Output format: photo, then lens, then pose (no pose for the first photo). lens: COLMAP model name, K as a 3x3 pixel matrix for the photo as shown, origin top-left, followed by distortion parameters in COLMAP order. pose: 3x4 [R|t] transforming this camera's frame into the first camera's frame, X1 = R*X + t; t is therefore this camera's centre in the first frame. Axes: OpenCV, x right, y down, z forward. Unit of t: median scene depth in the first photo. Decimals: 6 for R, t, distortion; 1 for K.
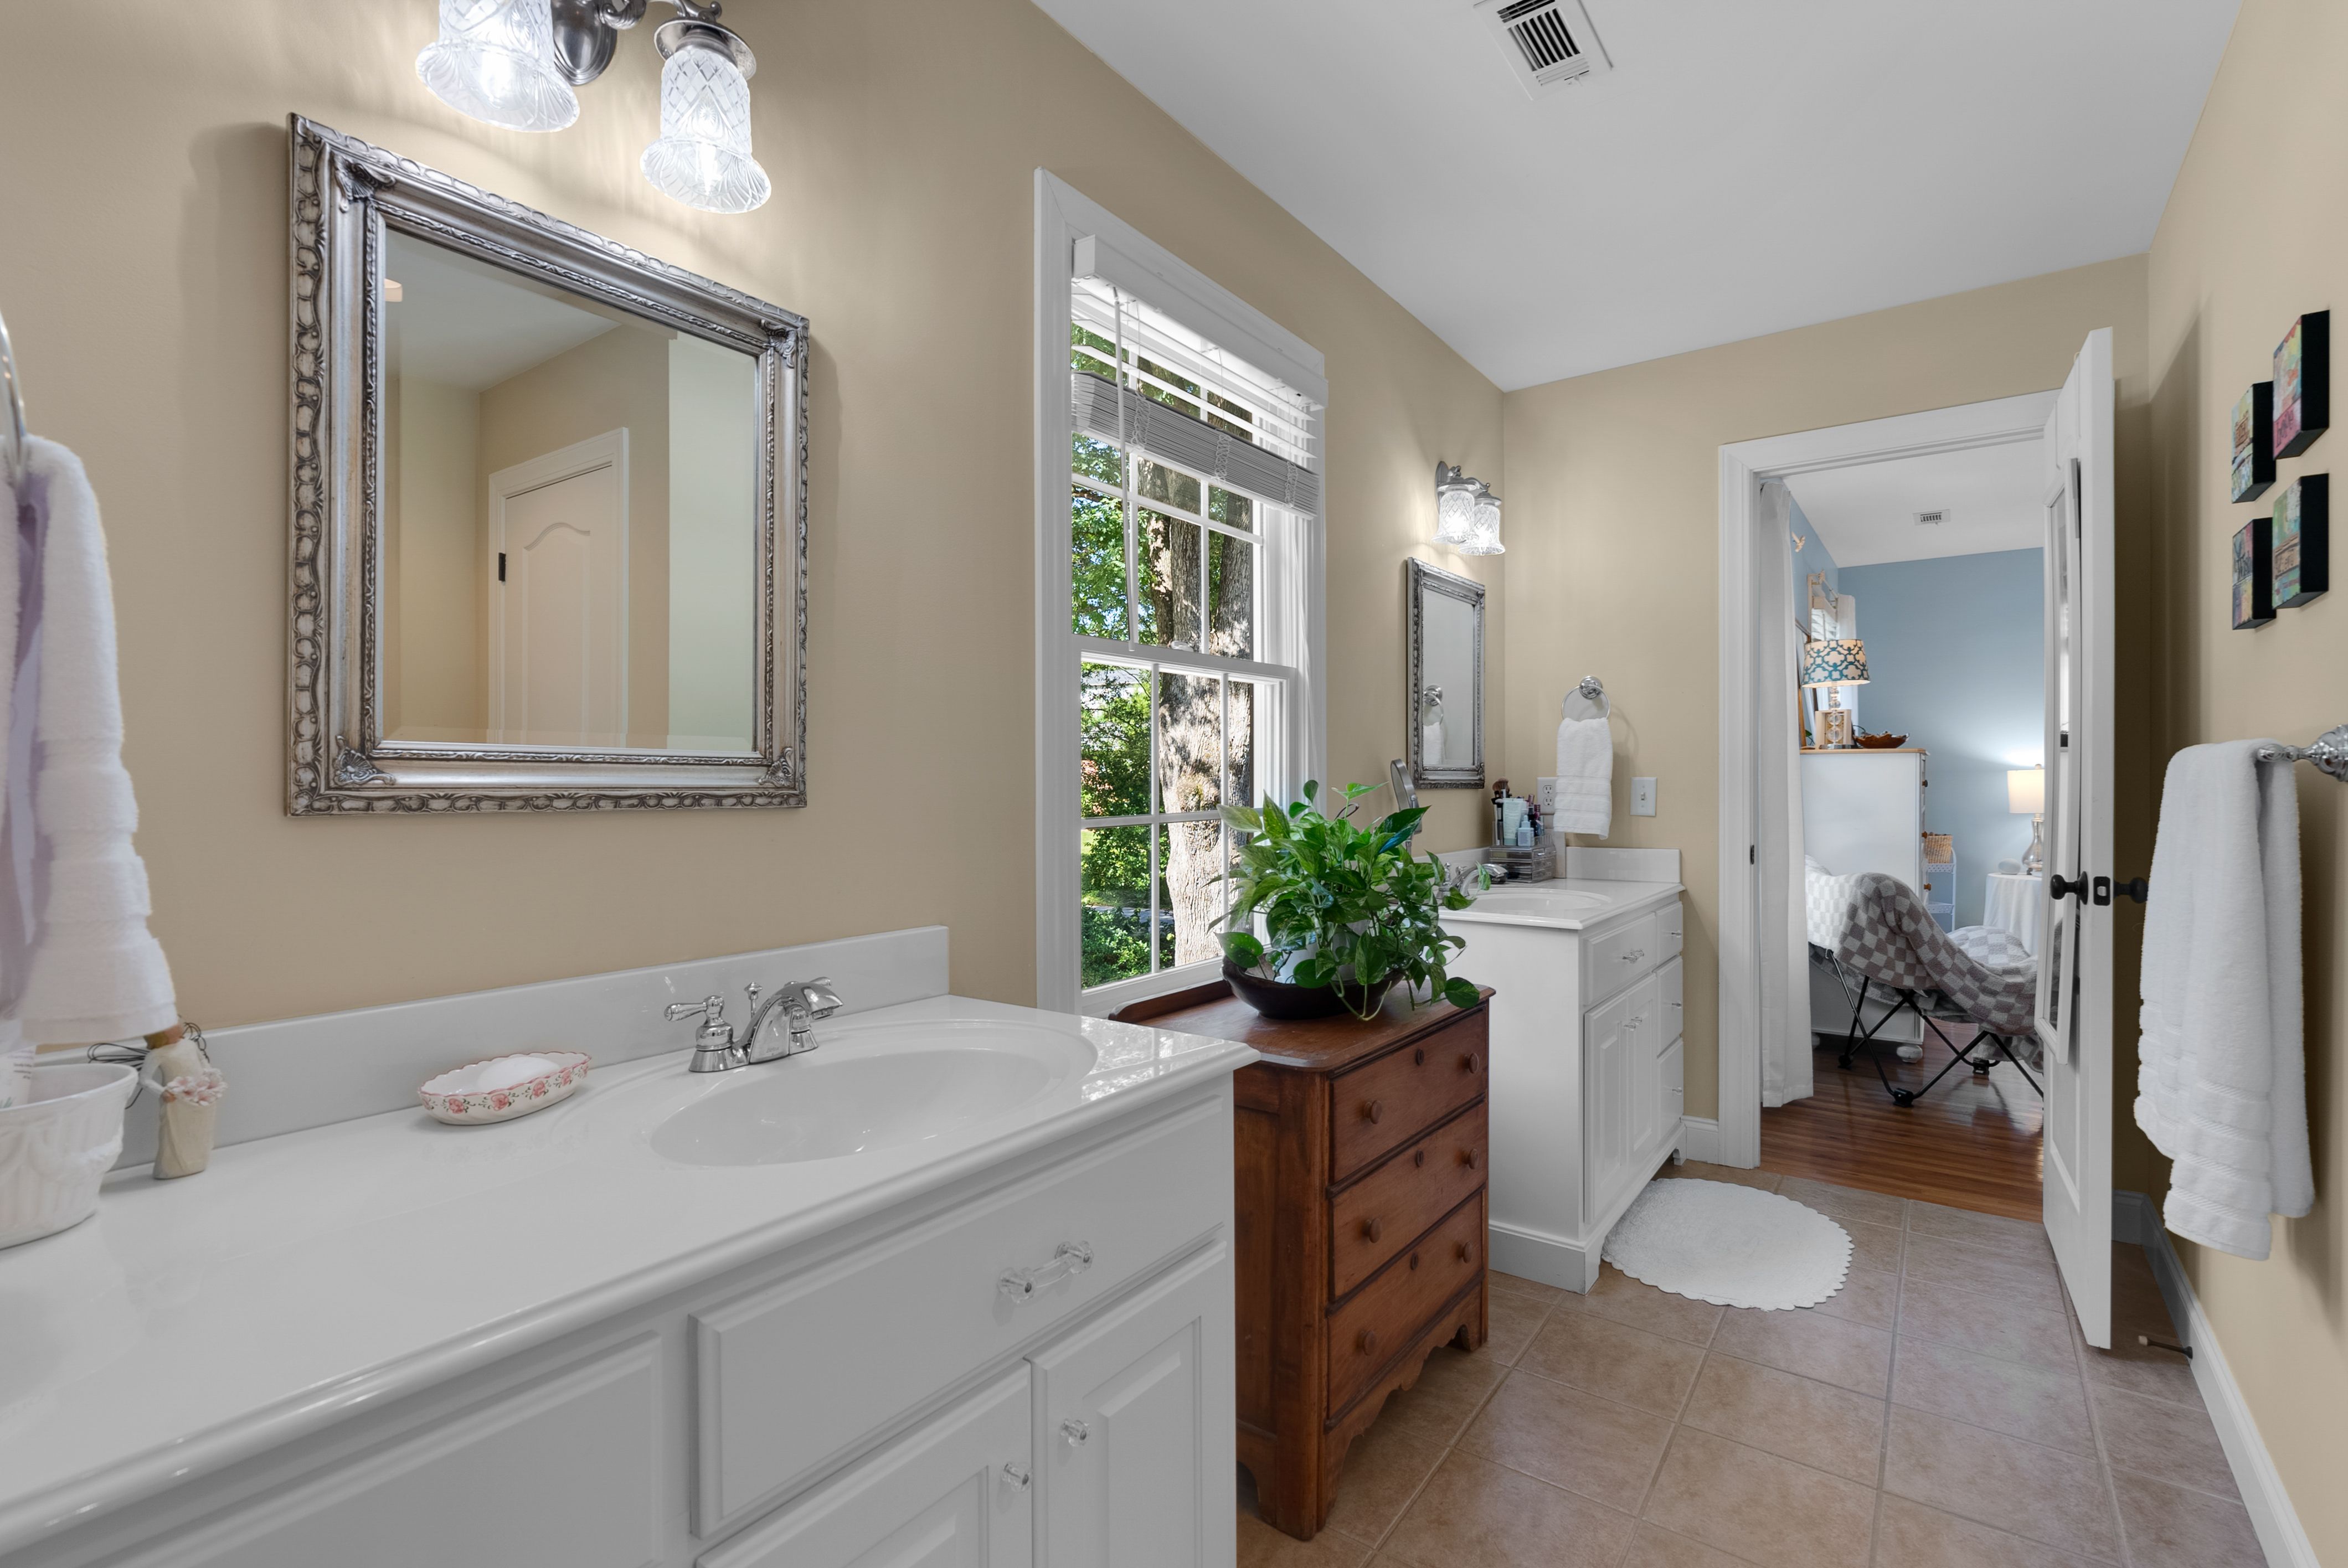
lens RADIAL K [[1080.6, 0, 1184.9], [0, 1080.6, 788.0], [0, 0, 1]] dist [-0.006189, 0.001067]
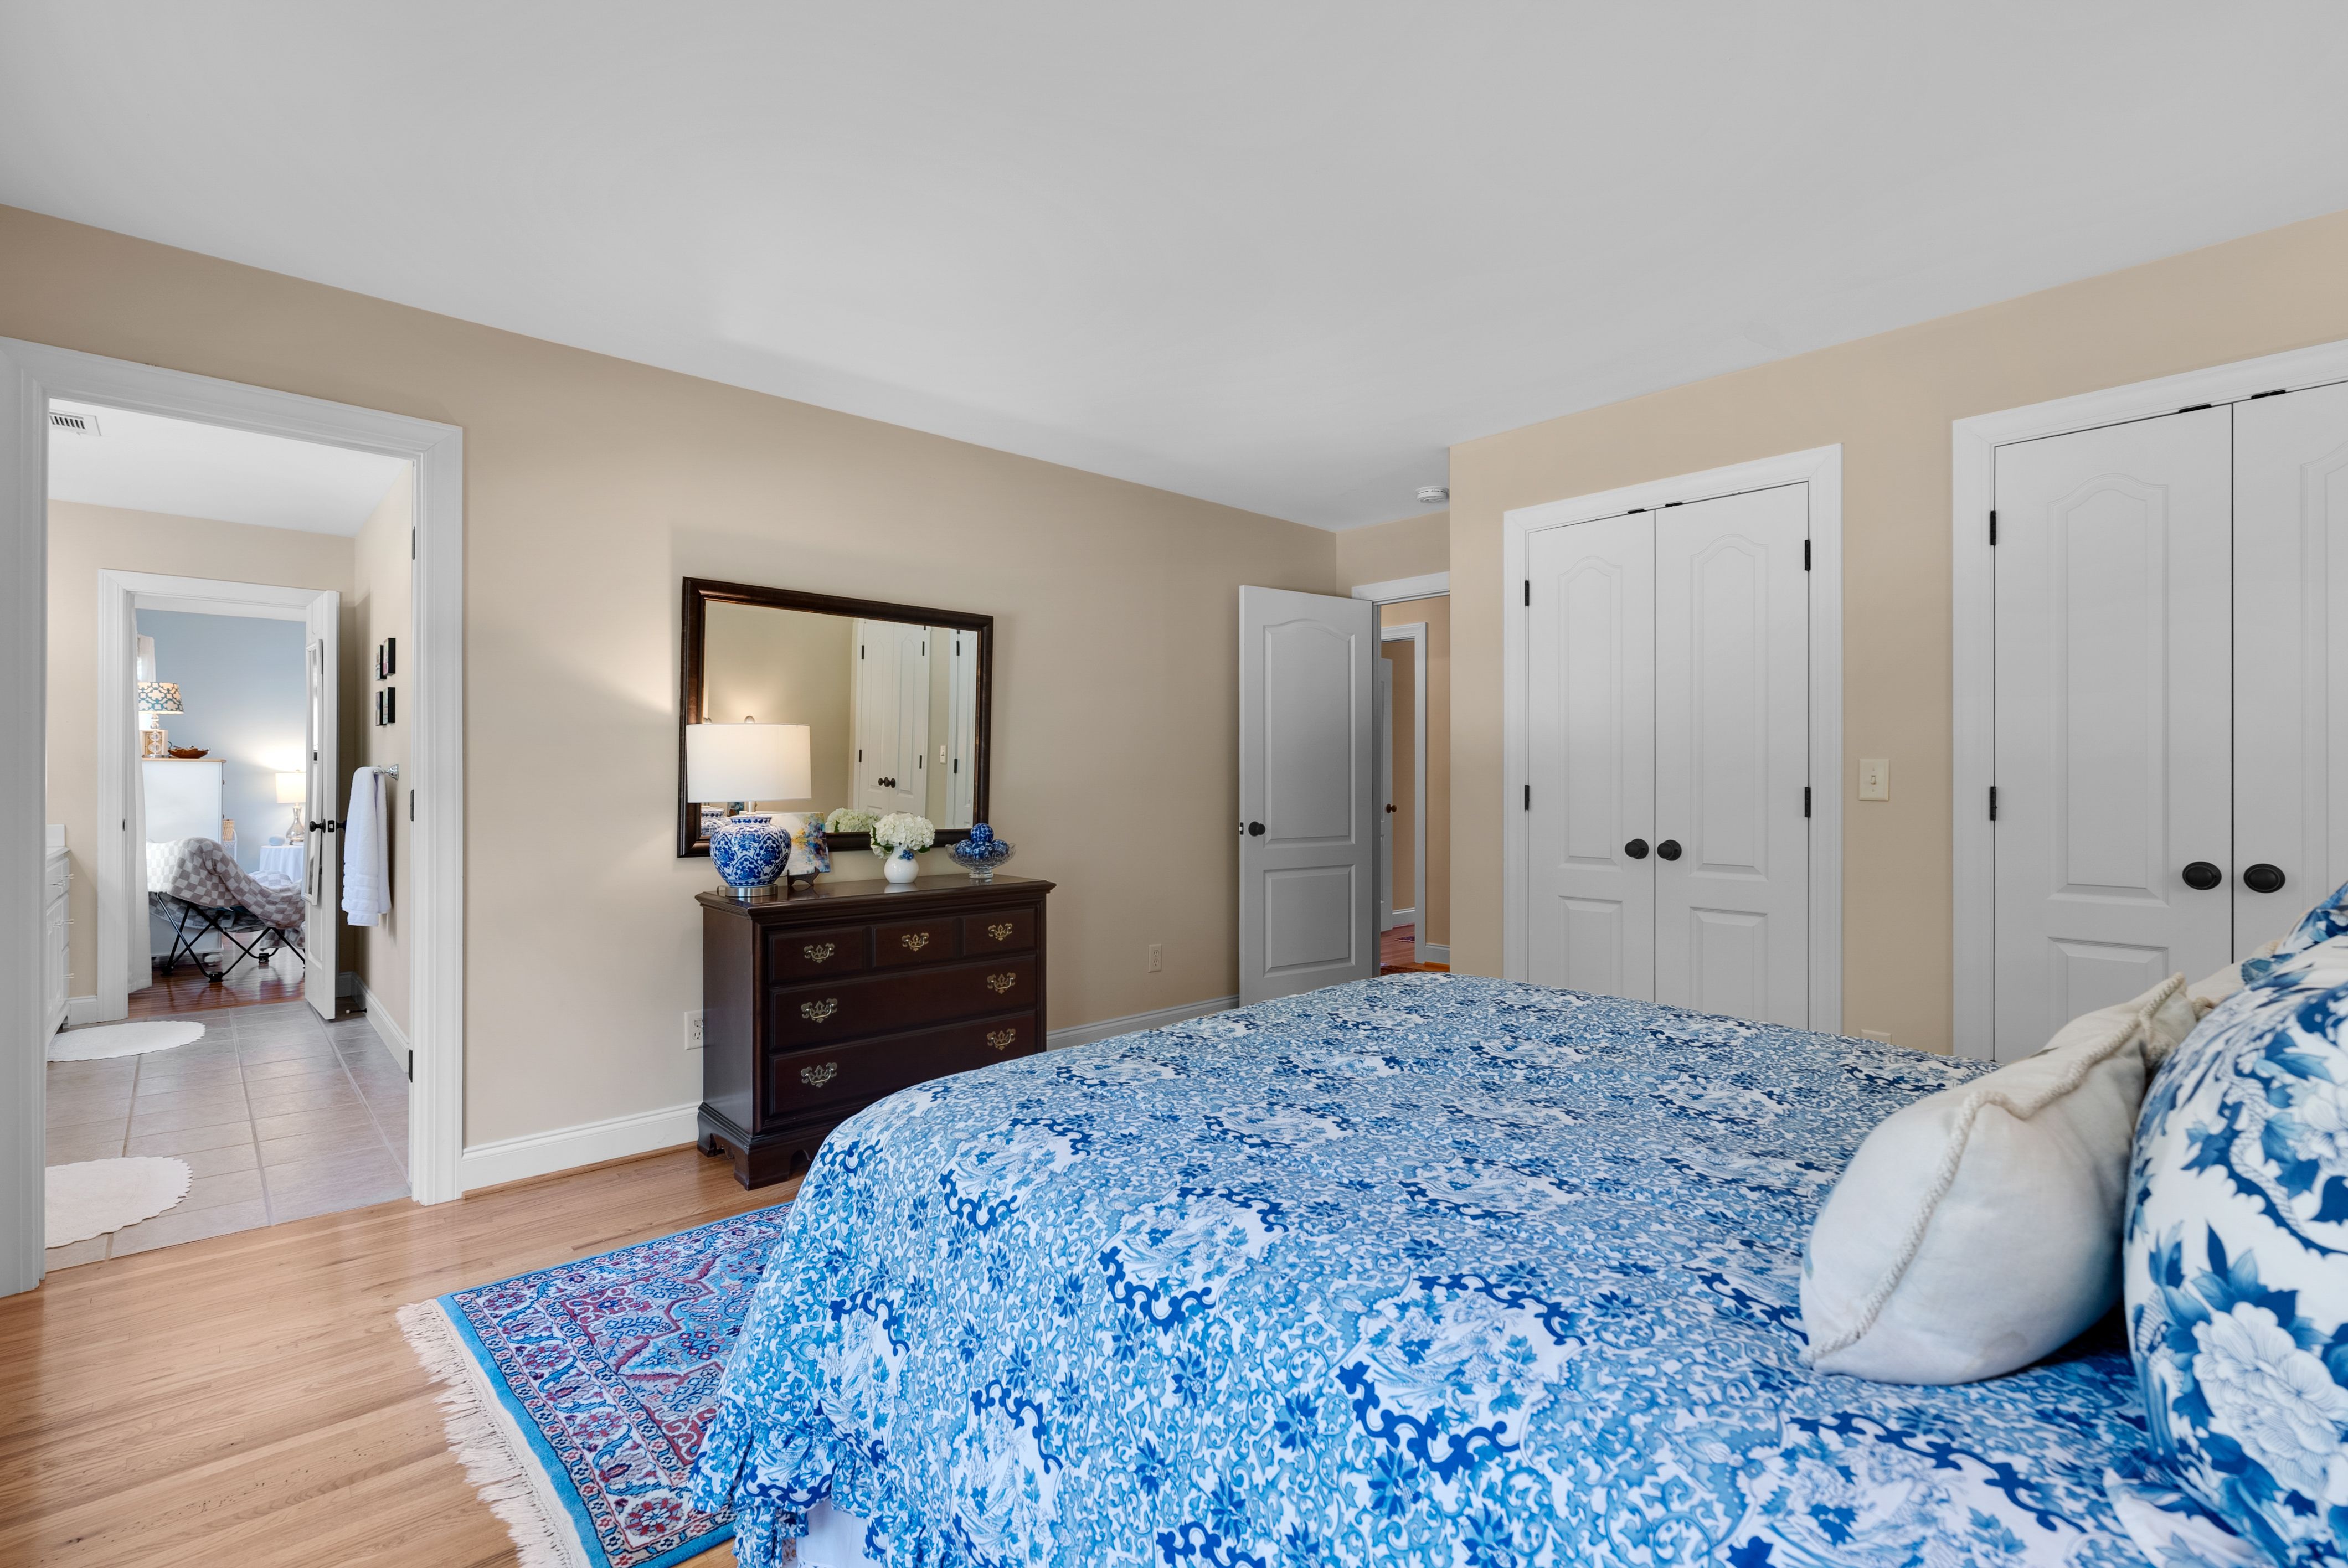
lens RADIAL K [[1080.6, 0, 1189.1], [0, 1080.6, 783.5], [0, 0, 1]] dist [-0.006189, 0.001067]
pose [[0.202506, 0.001793, 0.979279, -0.633164], [0.003061, 0.999992, -0.002464, 0.006892], [-0.979276, 0.003497, 0.202499, -0.774380]]
